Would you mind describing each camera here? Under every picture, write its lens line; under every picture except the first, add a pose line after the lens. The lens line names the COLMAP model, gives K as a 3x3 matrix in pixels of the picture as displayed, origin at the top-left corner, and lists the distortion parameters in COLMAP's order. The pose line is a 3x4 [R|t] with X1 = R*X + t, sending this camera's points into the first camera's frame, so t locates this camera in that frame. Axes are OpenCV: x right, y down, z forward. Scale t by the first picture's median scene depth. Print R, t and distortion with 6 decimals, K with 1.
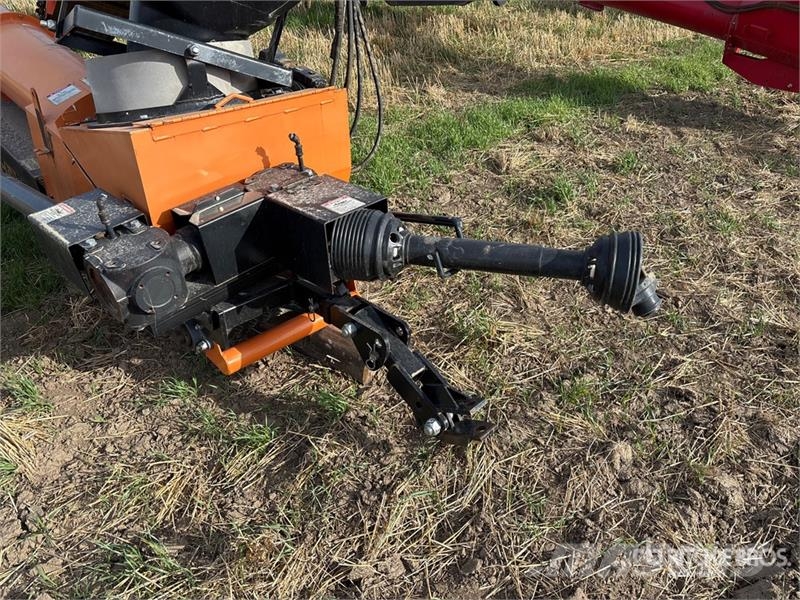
lens RADIAL K [[615.8, 0, 398.9], [0, 615.8, 301.1], [0, 0, 1]] dist [0.049405, -0.037985]
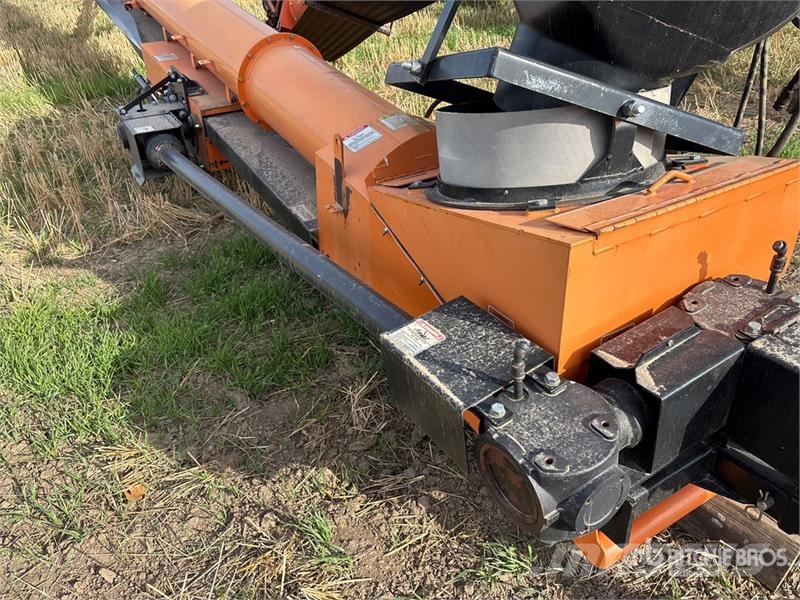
lens RADIAL K [[615.8, 0, 399.3], [0, 615.8, 301.1], [0, 0, 1]] dist [0.049405, -0.037985]
pose [[0.973598, 0.092528, -0.208676, -0.398511], [-0.092880, 0.995644, 0.008132, -0.172336], [0.208520, 0.011465, 0.977951, 0.286423]]
